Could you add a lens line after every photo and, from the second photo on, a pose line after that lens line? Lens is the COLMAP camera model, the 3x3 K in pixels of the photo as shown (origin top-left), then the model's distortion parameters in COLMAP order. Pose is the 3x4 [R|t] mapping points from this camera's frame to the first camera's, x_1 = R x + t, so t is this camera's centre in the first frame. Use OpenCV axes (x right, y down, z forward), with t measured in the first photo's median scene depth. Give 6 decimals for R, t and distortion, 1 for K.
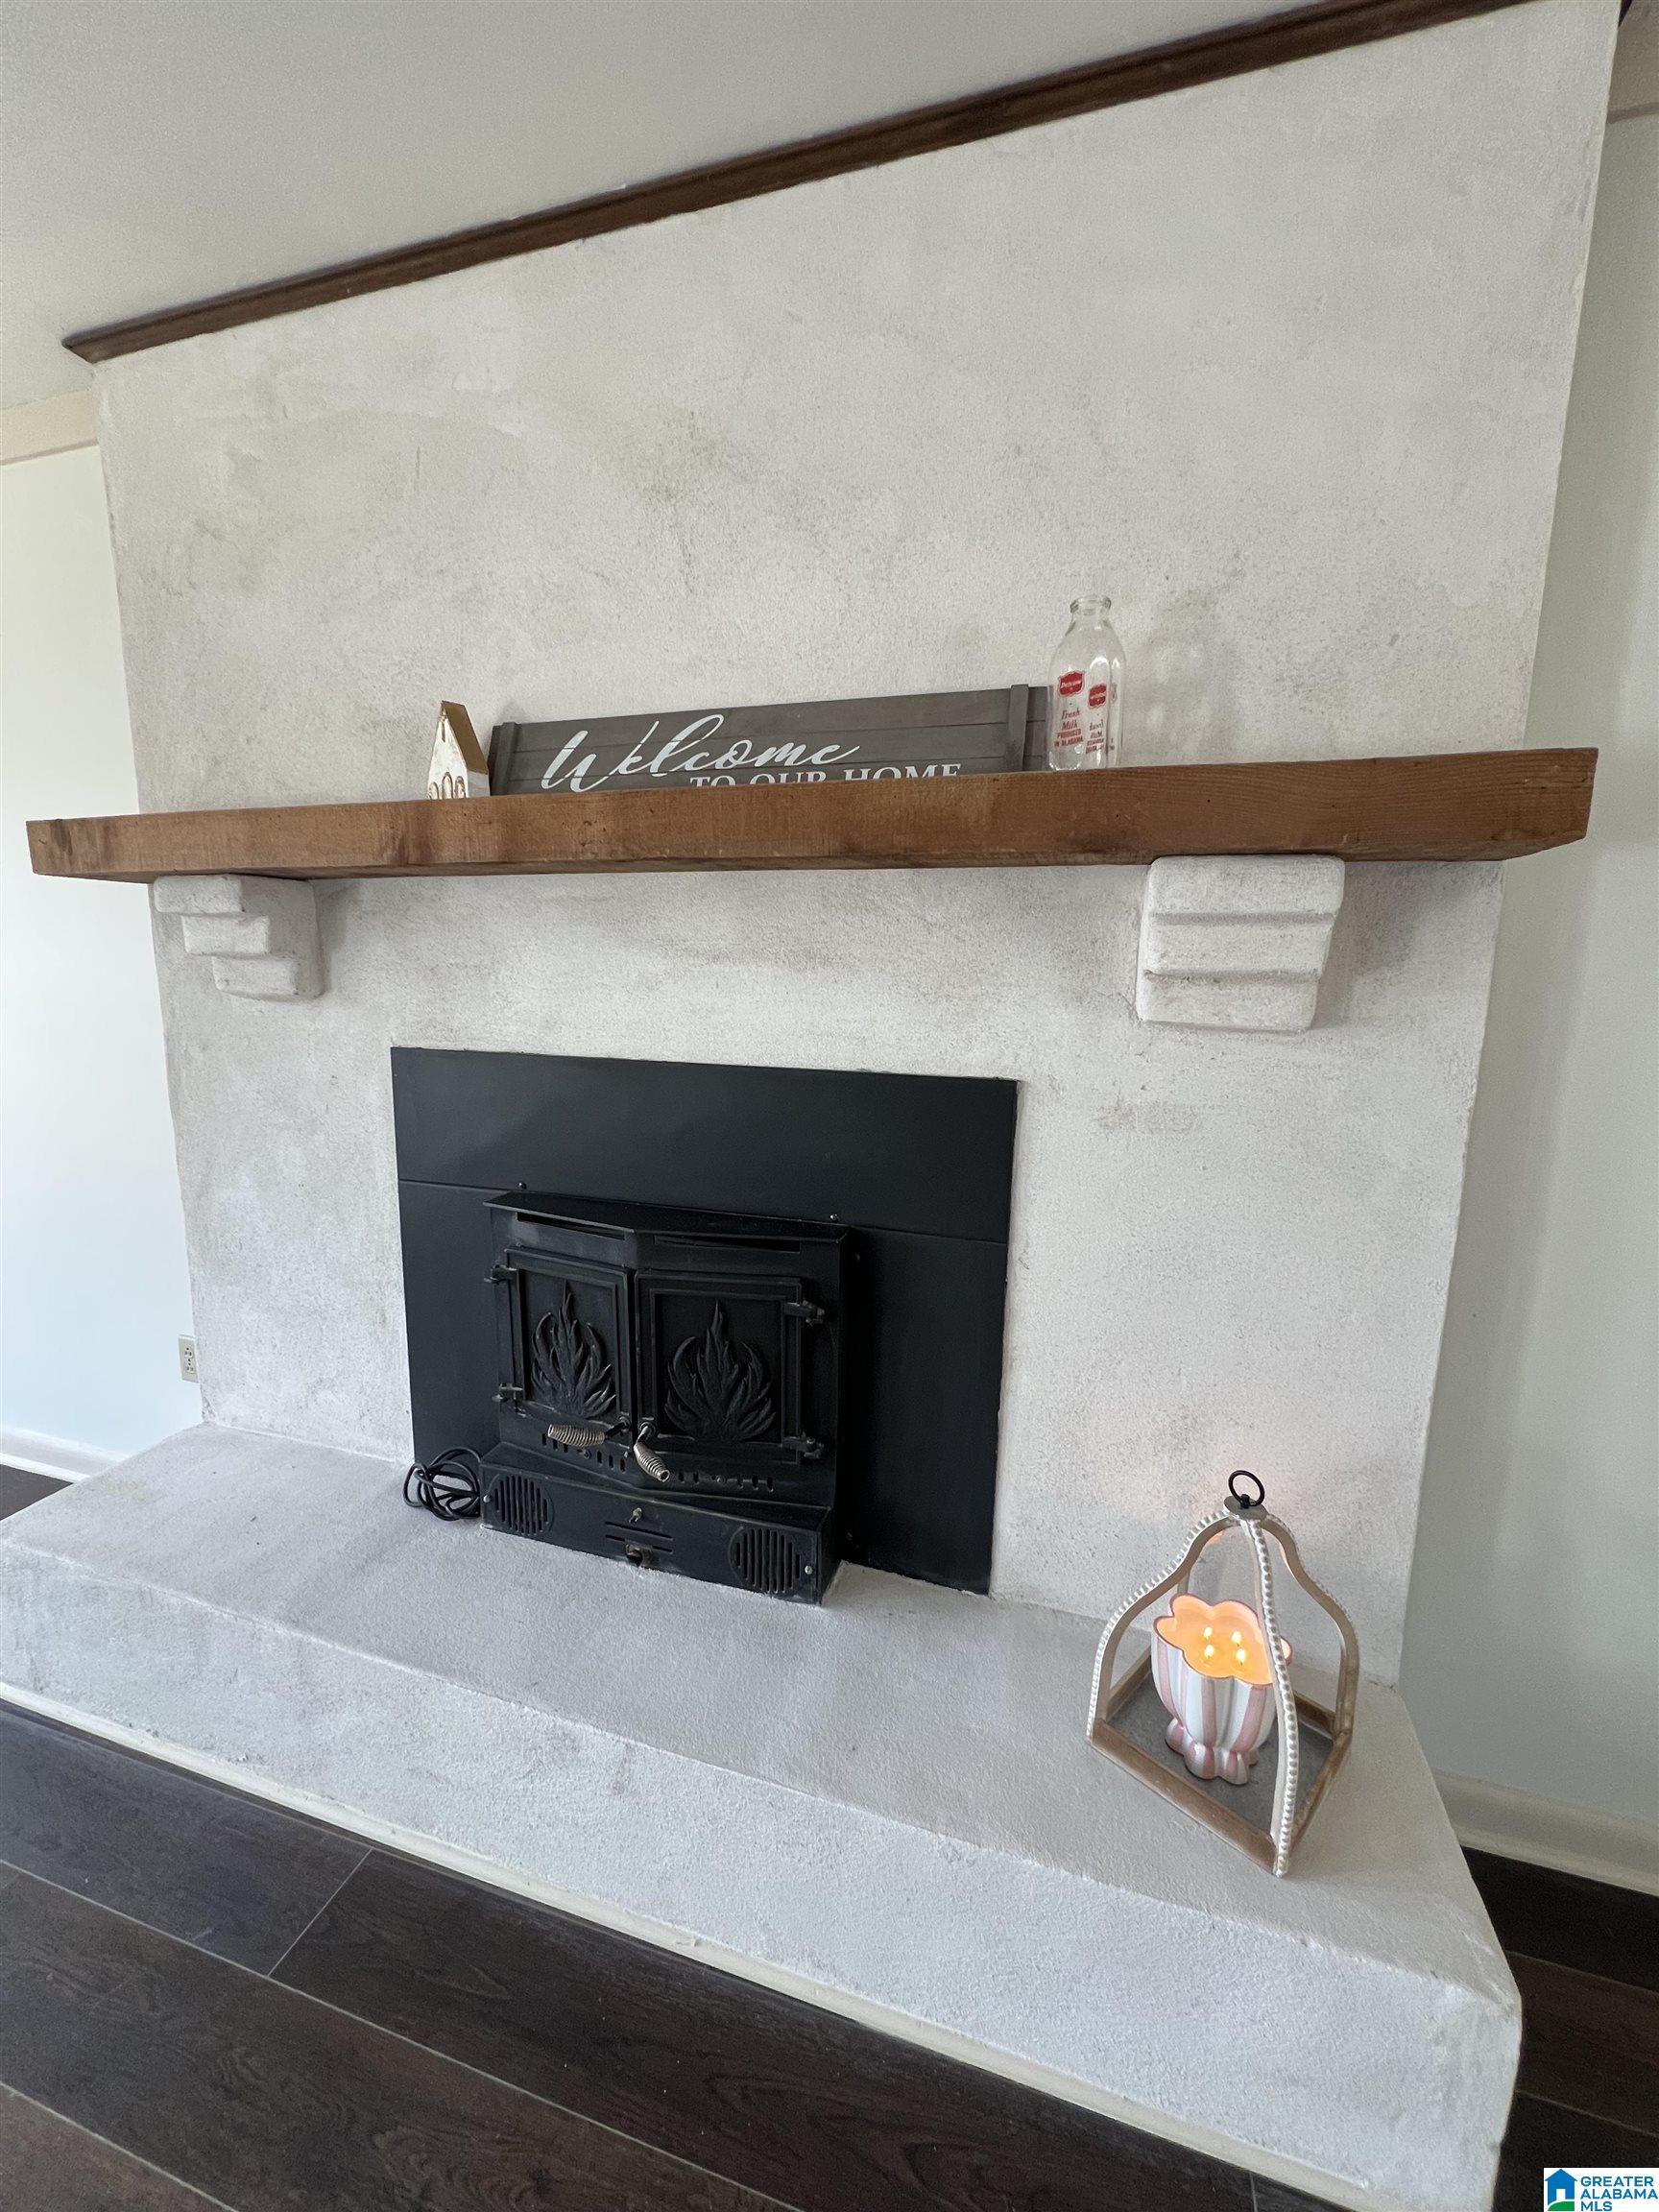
lens RADIAL K [[897.5, 0, 826.6], [0, 897.5, 1098.3], [0, 0, 1]] dist [0.000545, 0.000178]
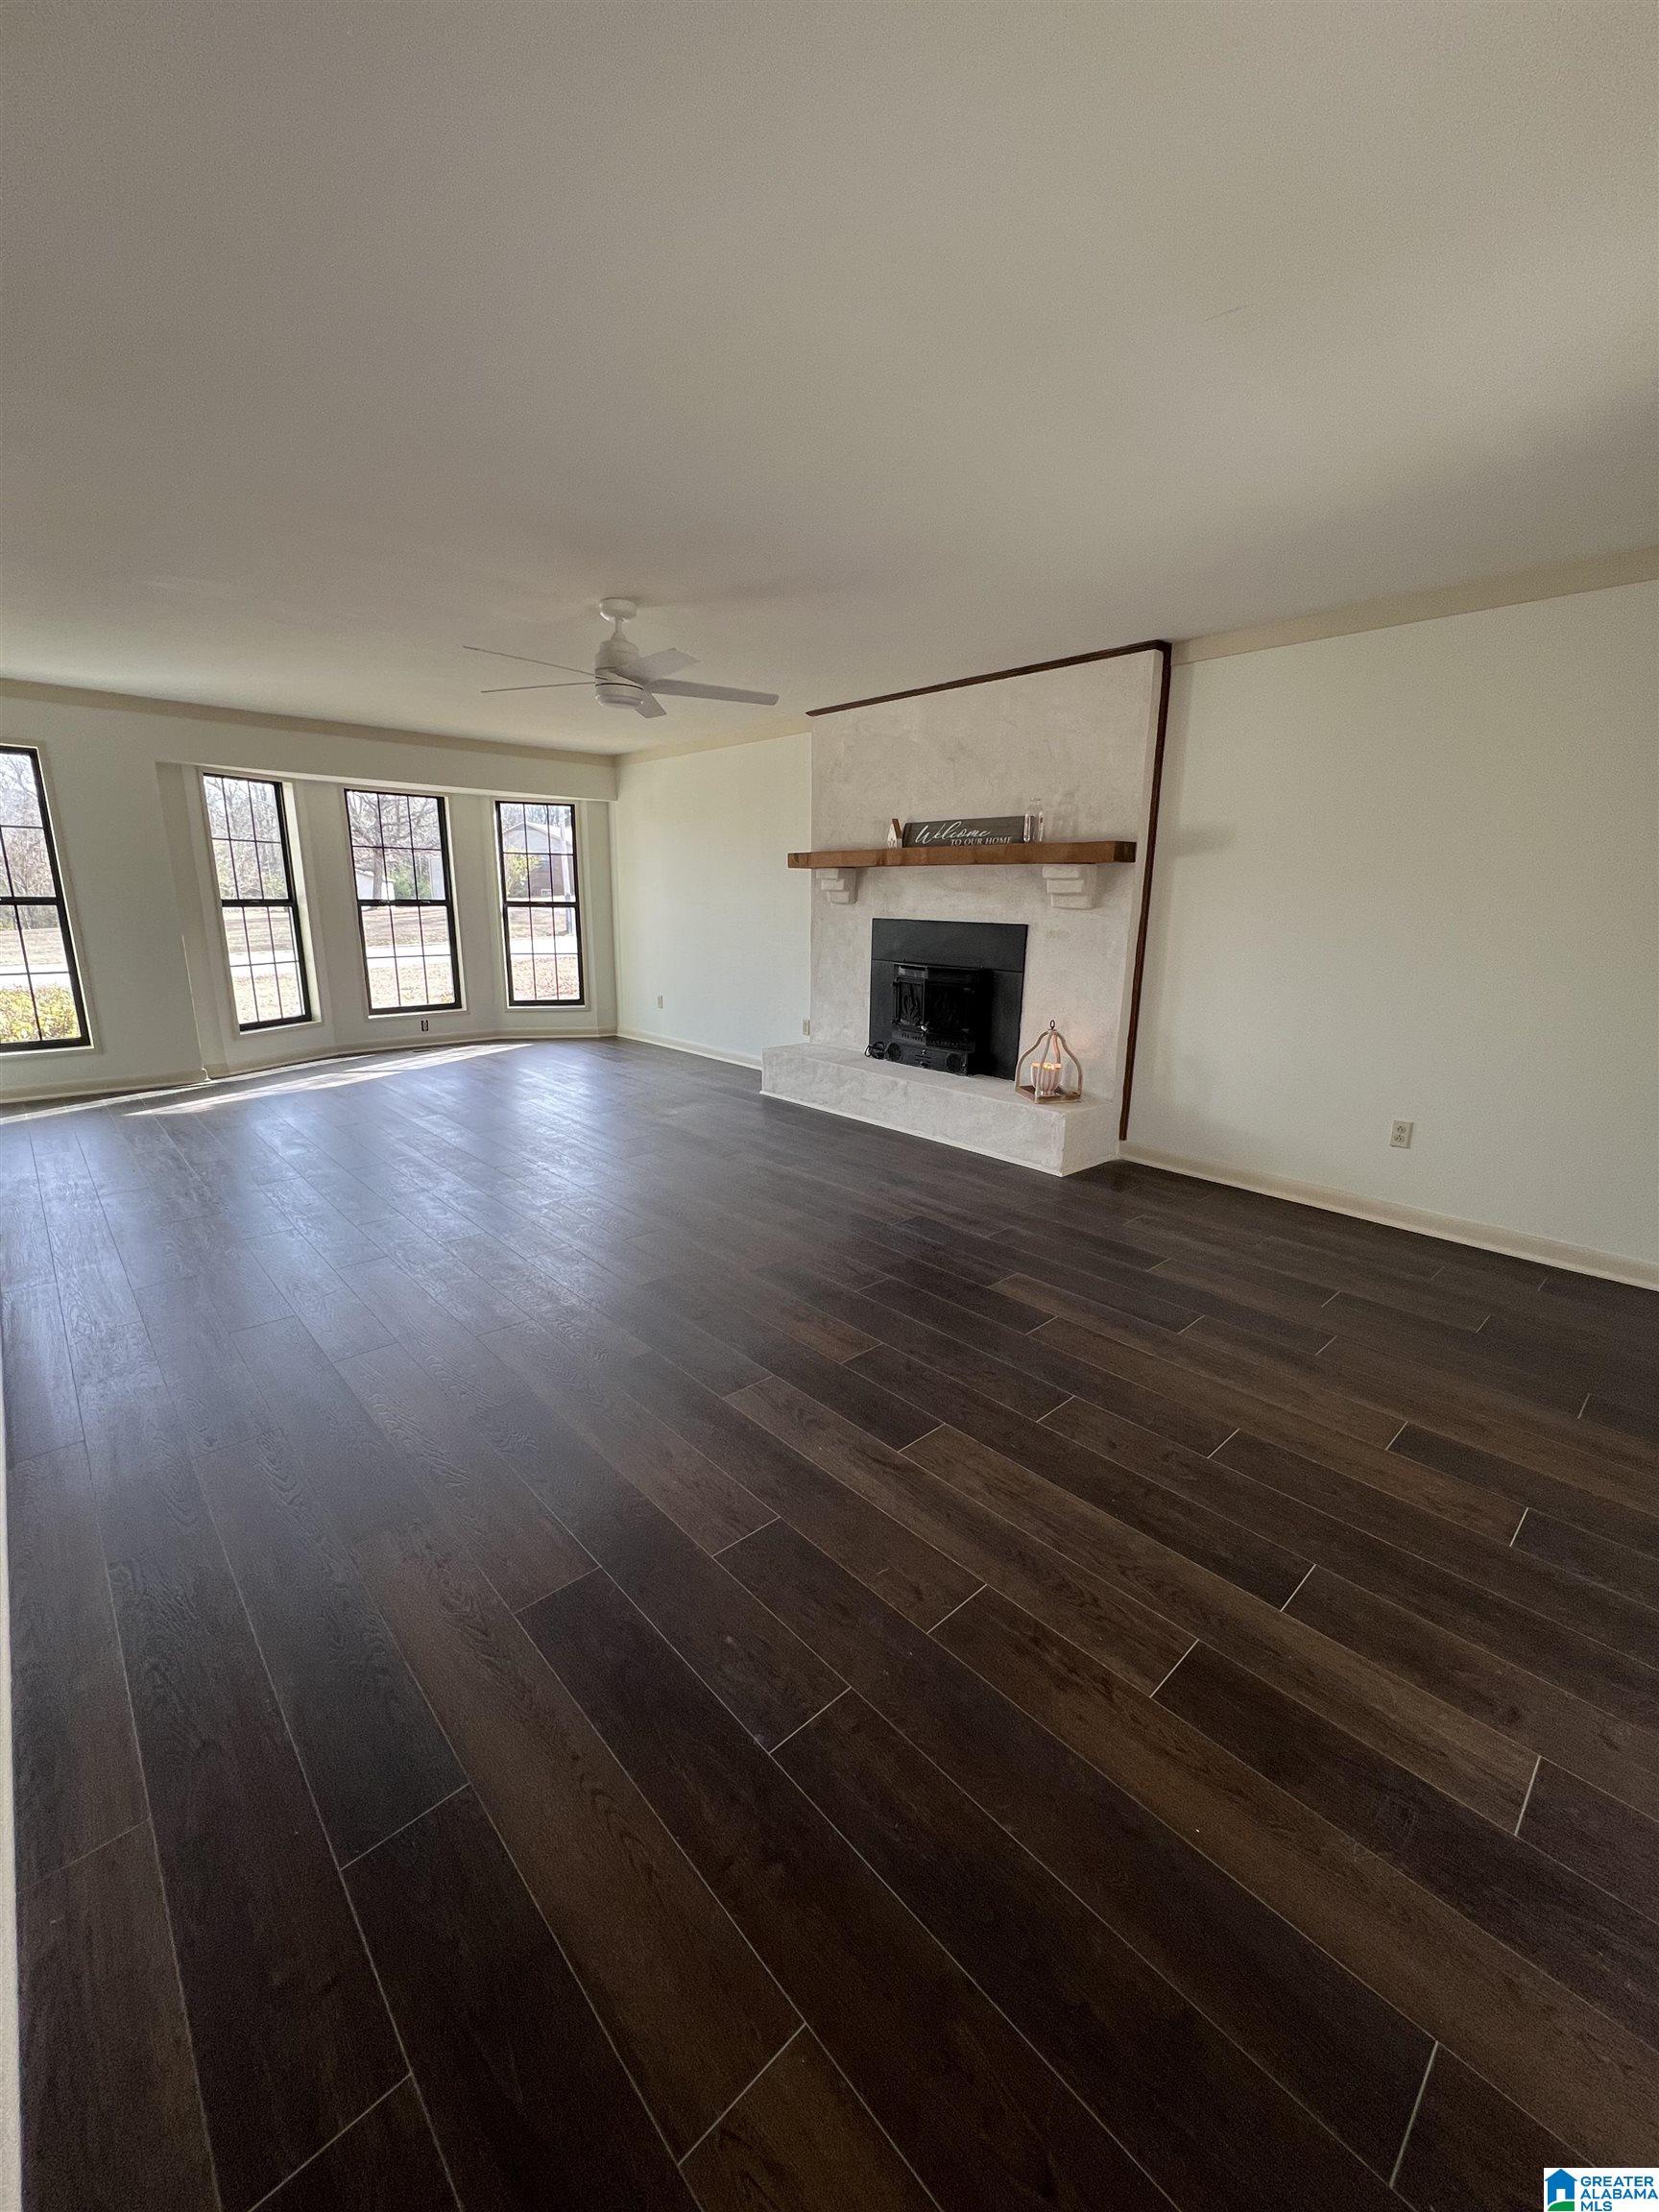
lens RADIAL K [[878.9, 0, 835.2], [0, 878.9, 1105.2], [0, 0, 1]] dist [-0.001480, 0.000282]
pose [[0.871362, 0.112444, -0.477581, 1.183527], [-0.077794, 0.992734, 0.091797, 0.394214], [0.484433, -0.042836, 0.873779, -2.236583]]
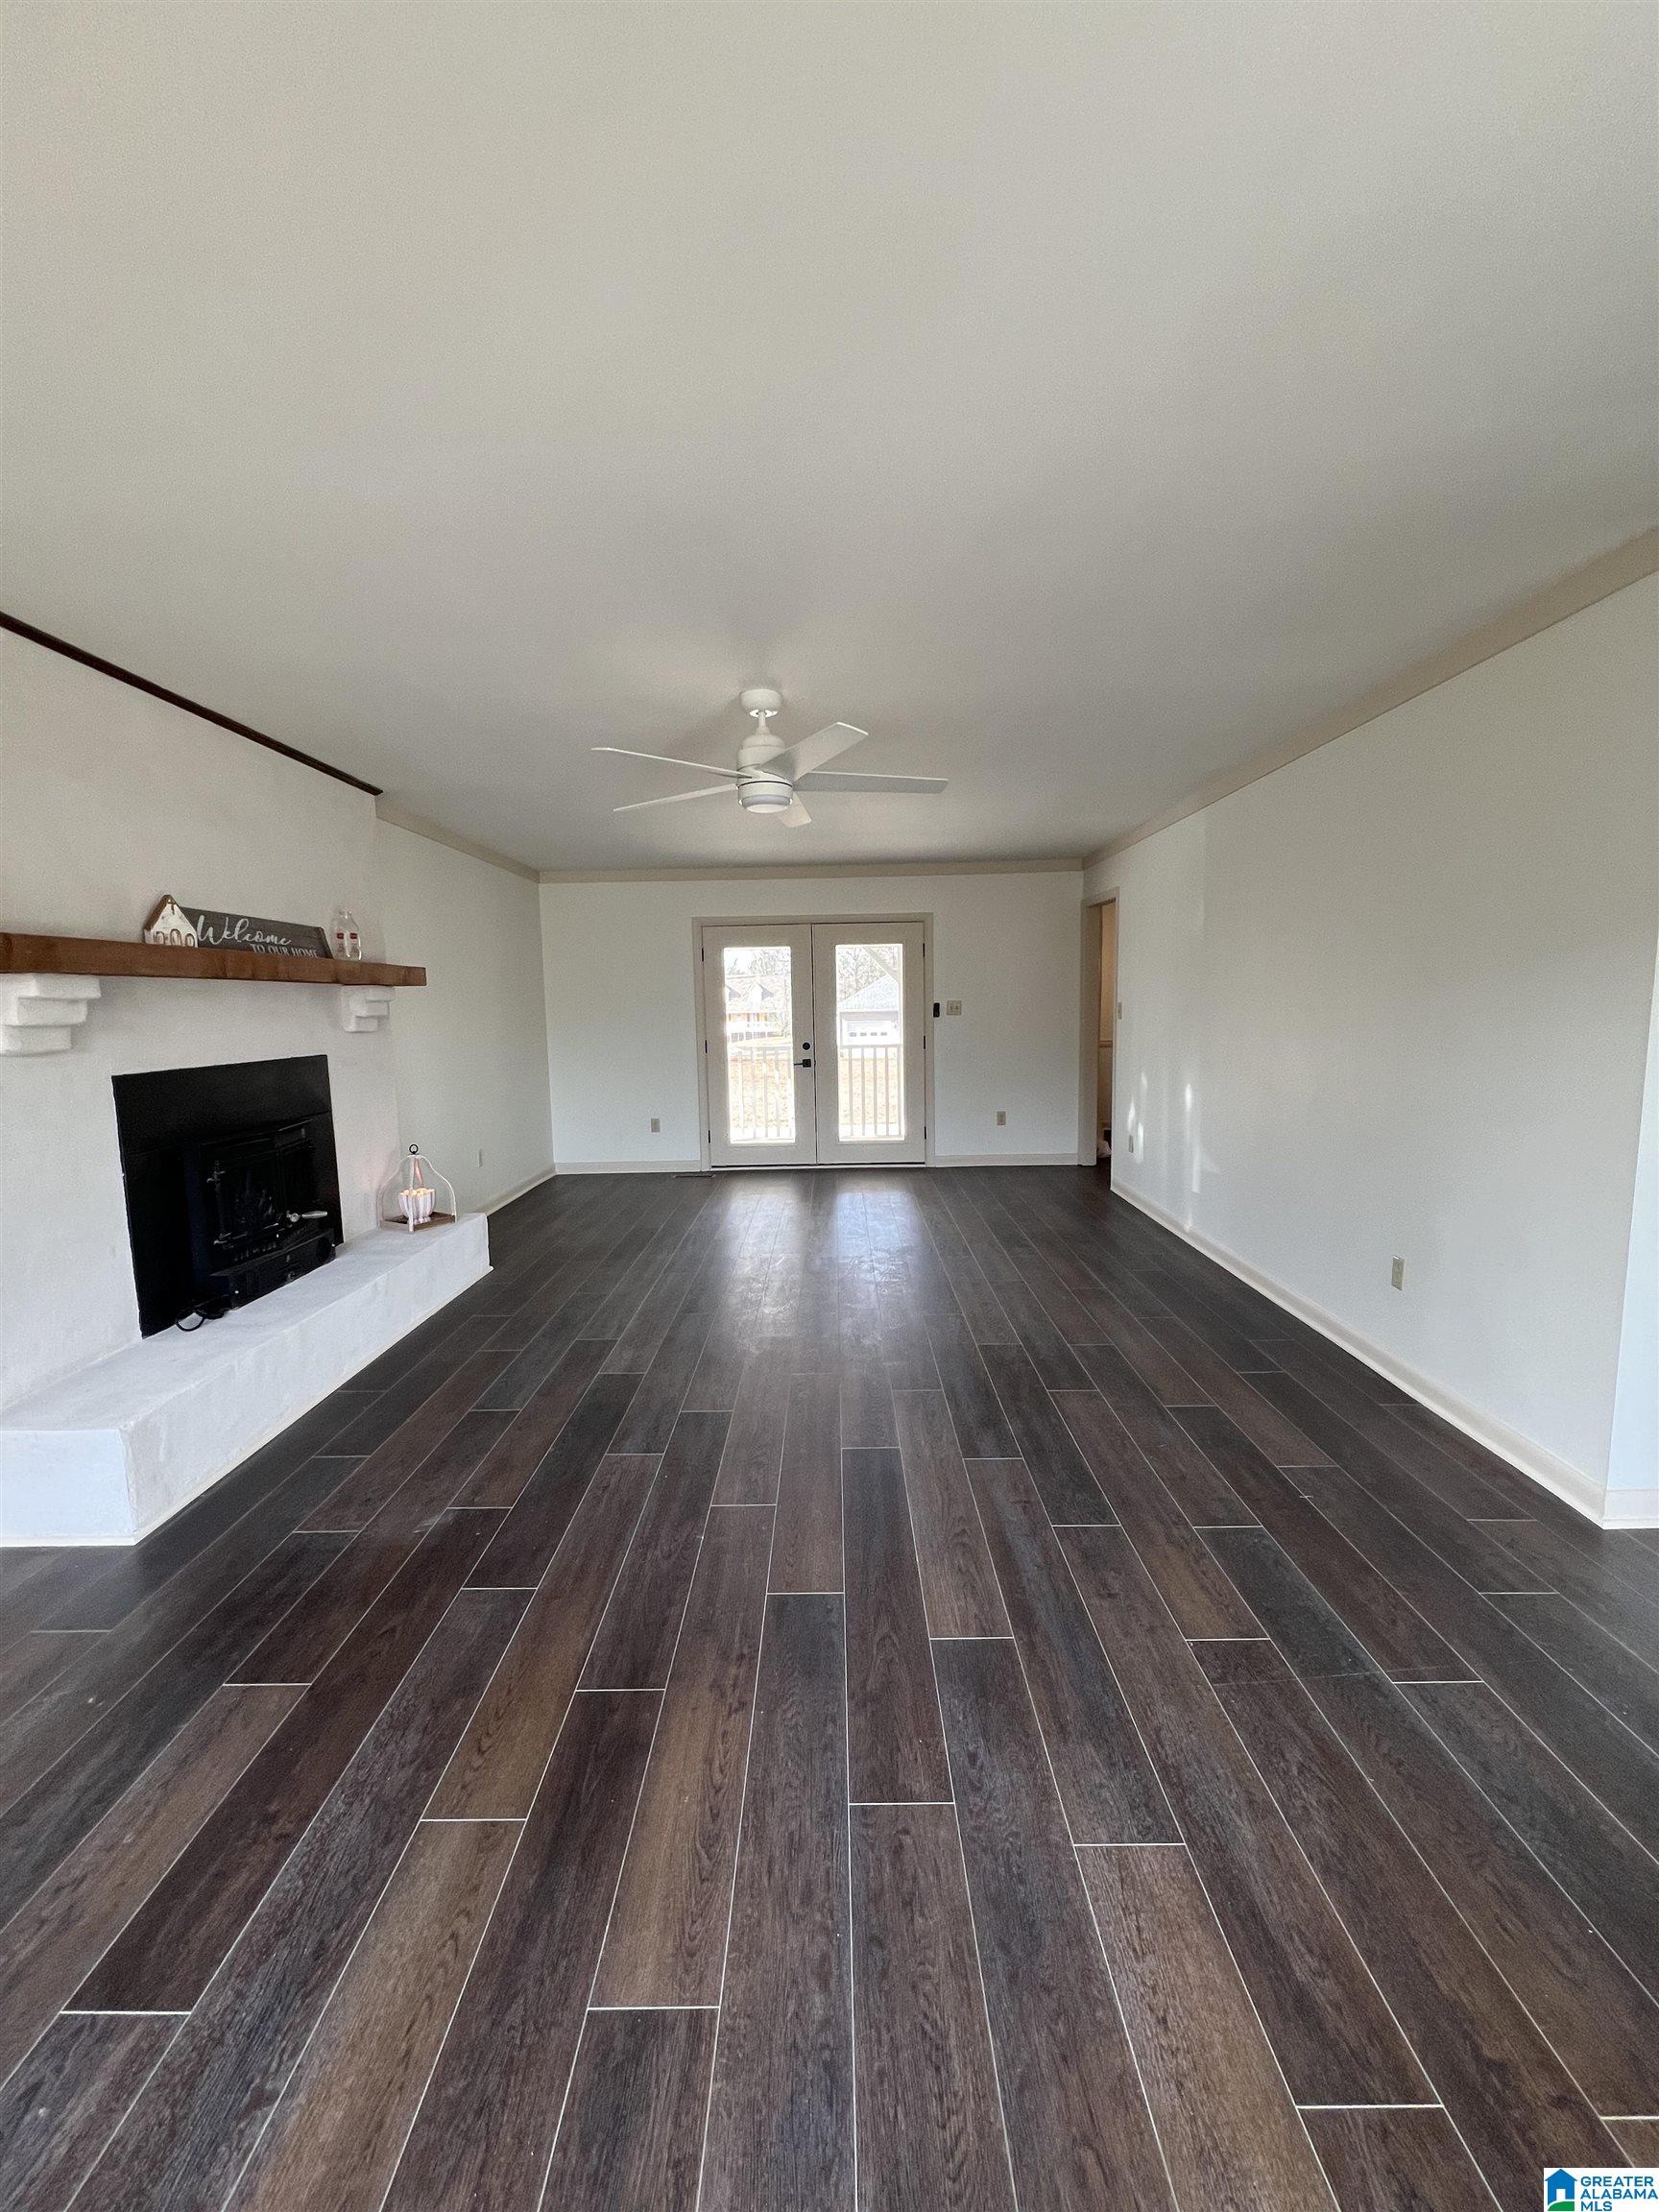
lens RADIAL K [[878.9, 0, 835.2], [0, 878.9, 1105.2], [0, 0, 1]] dist [-0.001480, 0.000282]
pose [[-0.303108, -0.118463, 0.945565, -2.801849], [0.160655, 0.971689, 0.173235, -0.083026], [-0.939317, 0.204418, -0.275495, 0.235304]]
